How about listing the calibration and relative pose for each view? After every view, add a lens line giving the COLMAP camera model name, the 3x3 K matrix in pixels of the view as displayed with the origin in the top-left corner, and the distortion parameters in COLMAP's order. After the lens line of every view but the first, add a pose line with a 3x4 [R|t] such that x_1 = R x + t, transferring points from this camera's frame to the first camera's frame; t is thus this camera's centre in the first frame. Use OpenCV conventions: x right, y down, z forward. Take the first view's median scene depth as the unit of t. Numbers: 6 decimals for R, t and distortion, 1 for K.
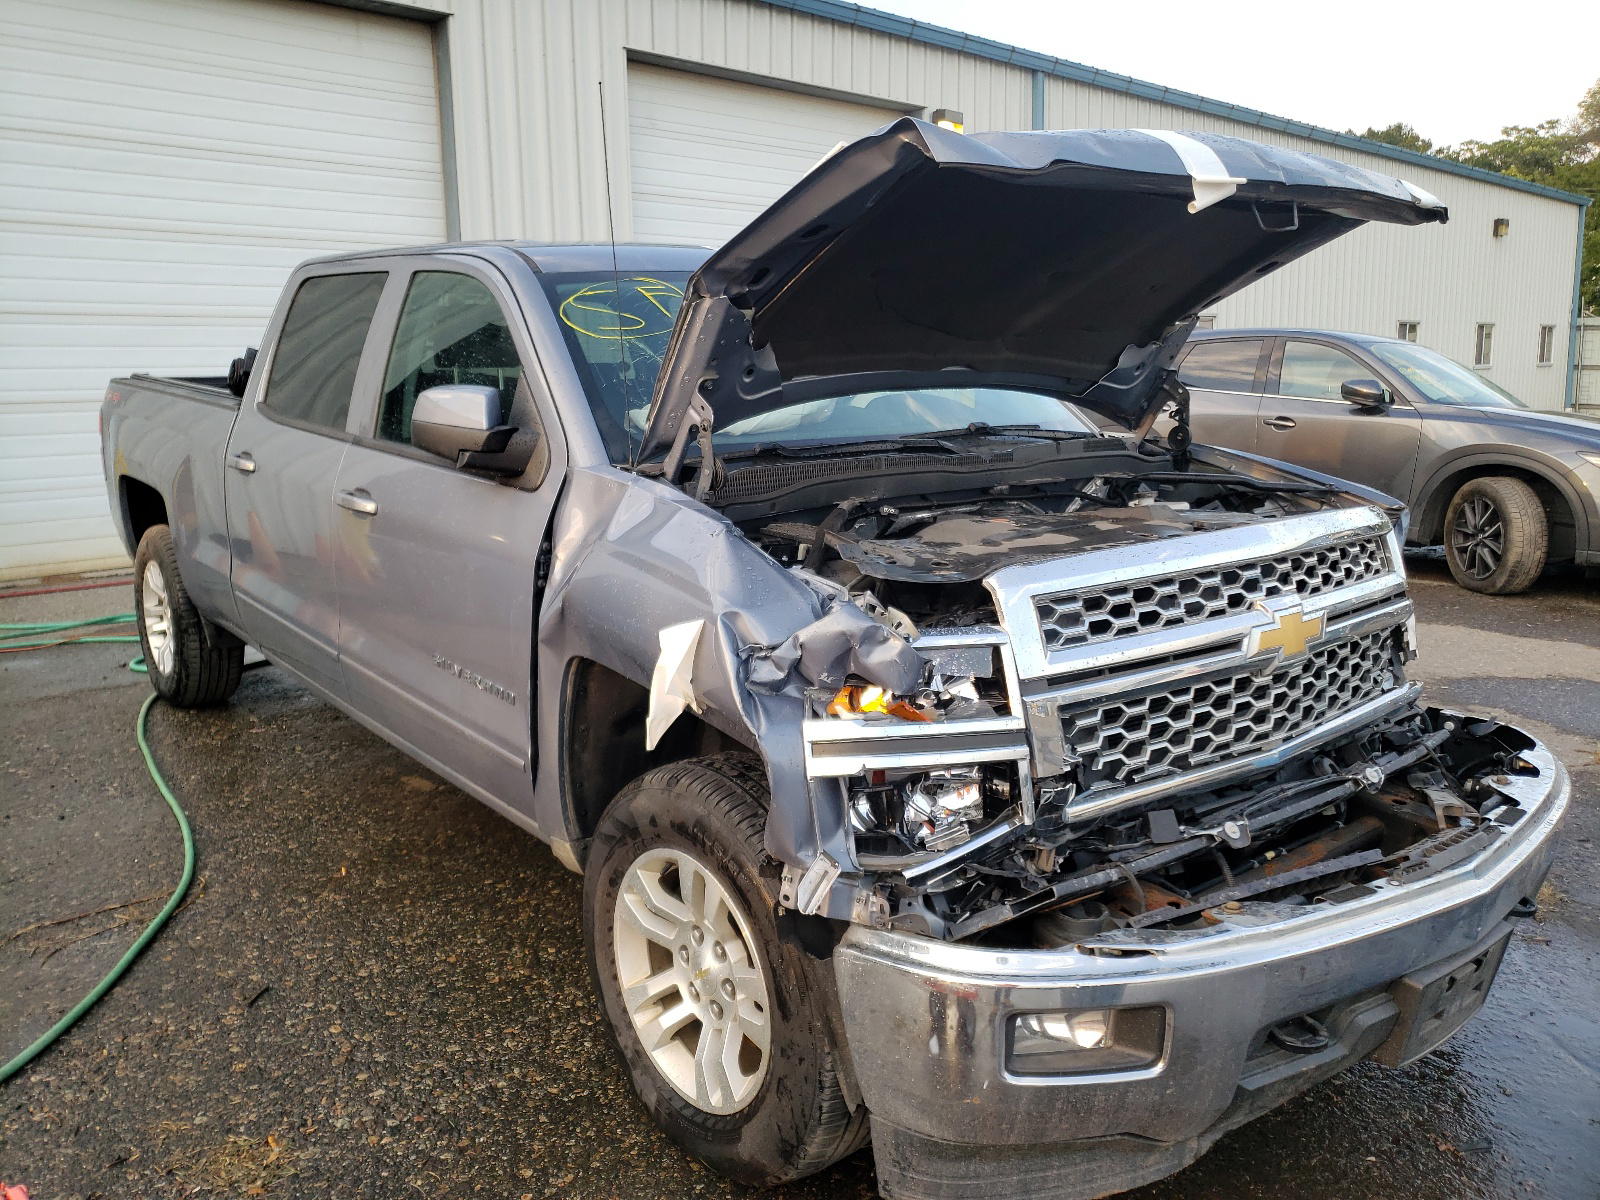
lens RADIAL K [[1364.7, 0, 774.8], [0, 1364.7, 546.6], [0, 0, 1]] dist [0.002883, -0.001924]
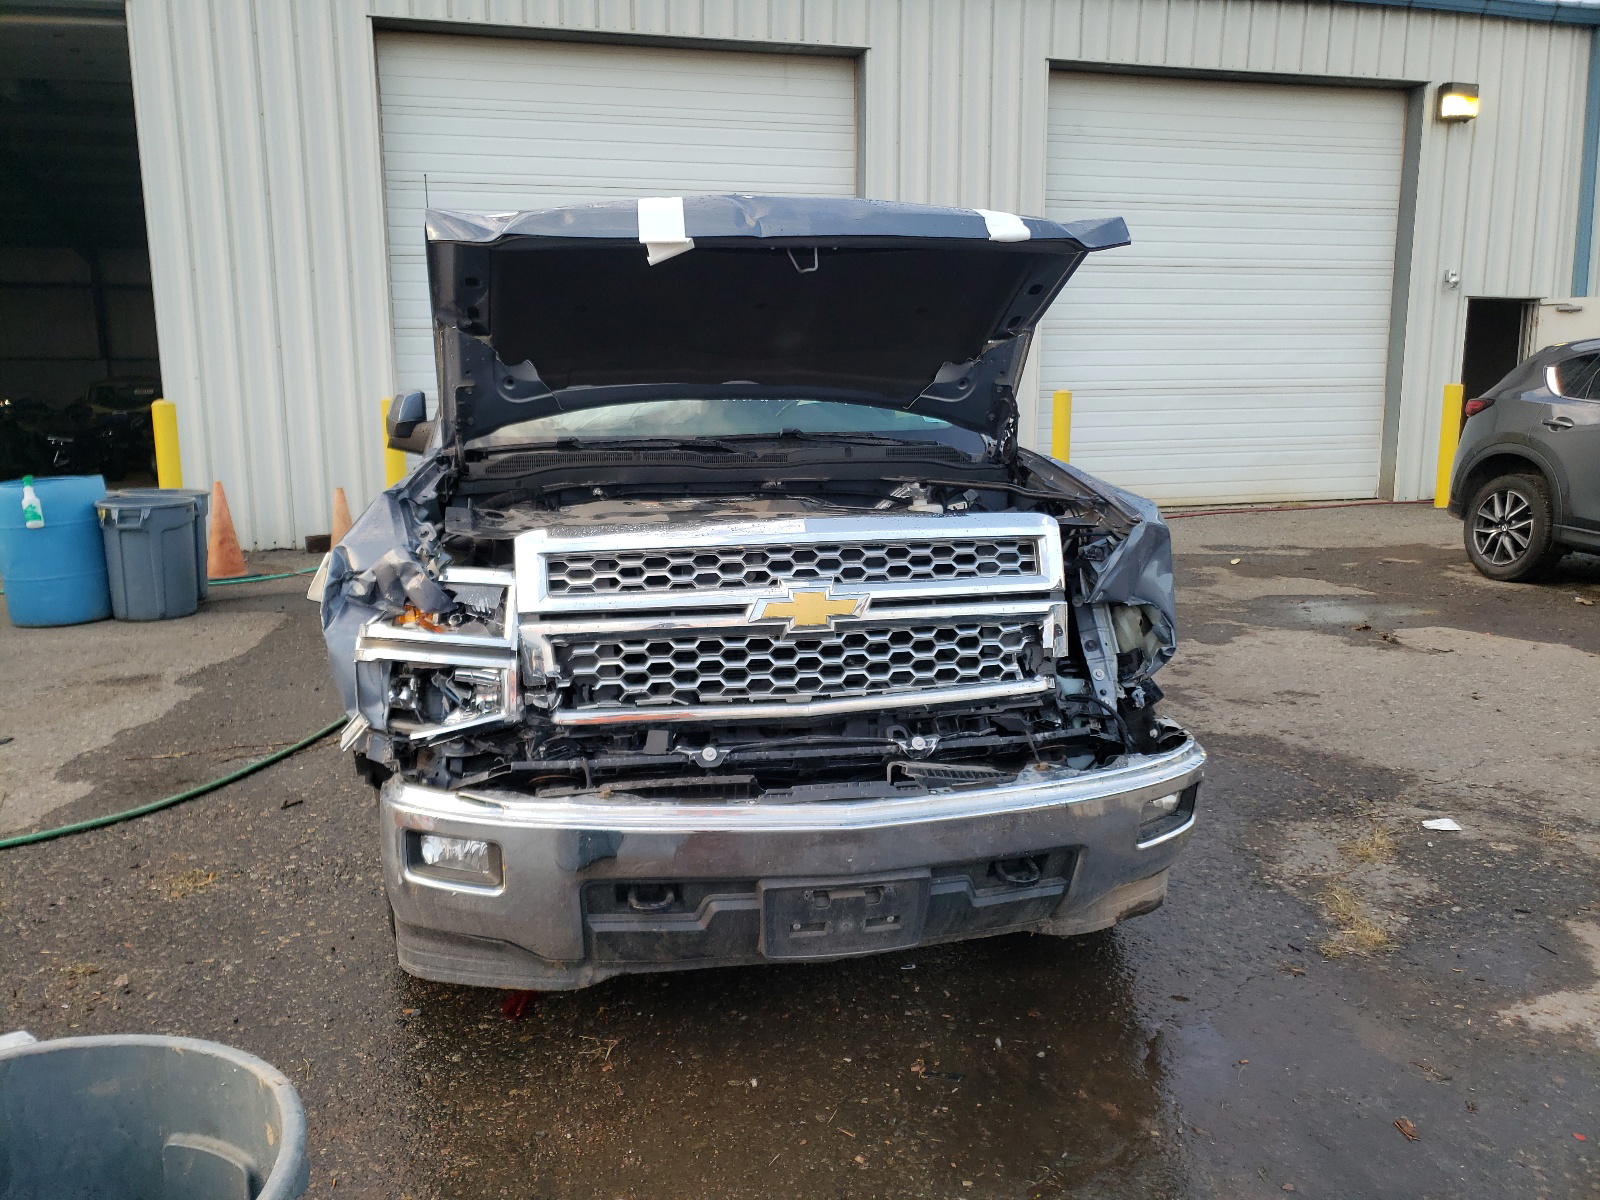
lens RADIAL K [[1323.6, 0, 782.0], [0, 1323.6, 598.3], [0, 0, 1]] dist [0.146242, -0.175567]
pose [[0.882231, 0.090824, -0.461974, 0.927379], [-0.071199, 0.995669, 0.059780, -0.014108], [0.465403, -0.019848, 0.884877, -0.052939]]
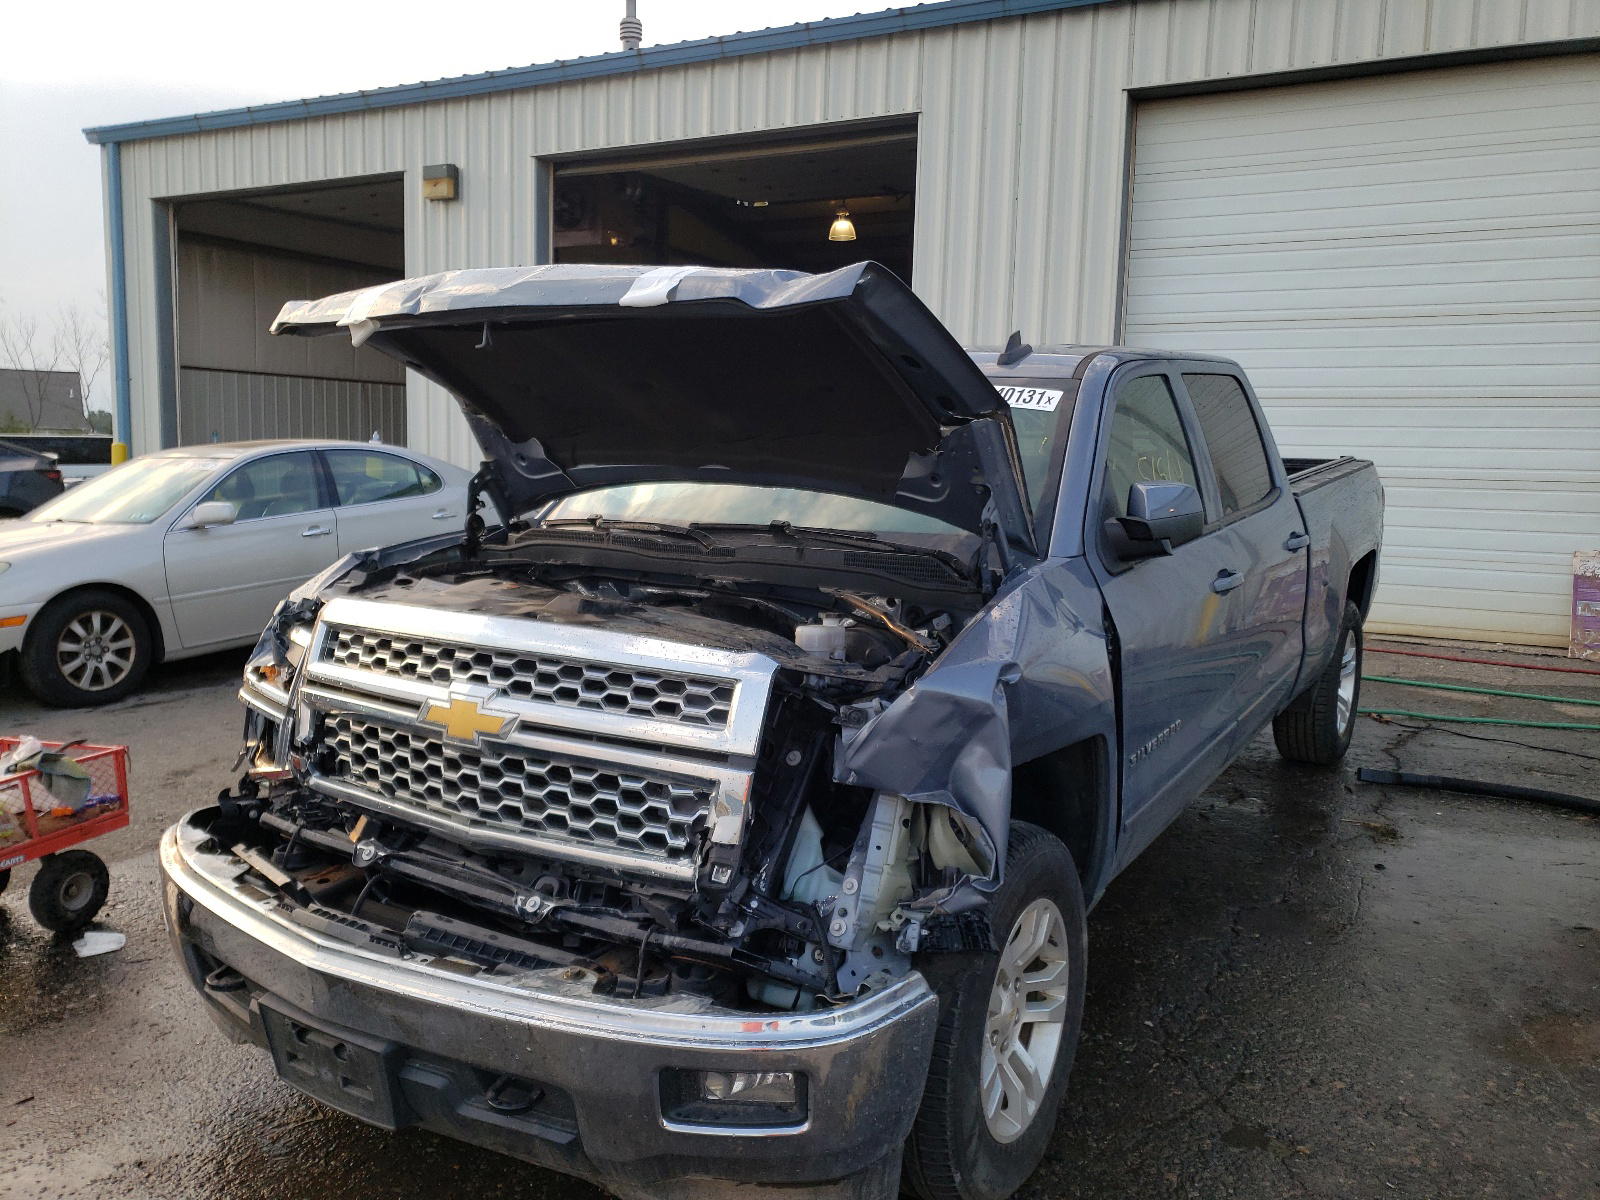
lens RADIAL K [[1323.6, 0, 782.0], [0, 1323.6, 598.3], [0, 0, 1]] dist [0.146242, -0.175567]
pose [[0.289566, 0.142683, -0.946463, 1.477649], [-0.153452, 0.982957, 0.101237, -0.179436], [0.944777, 0.115922, 0.306526, 0.932219]]
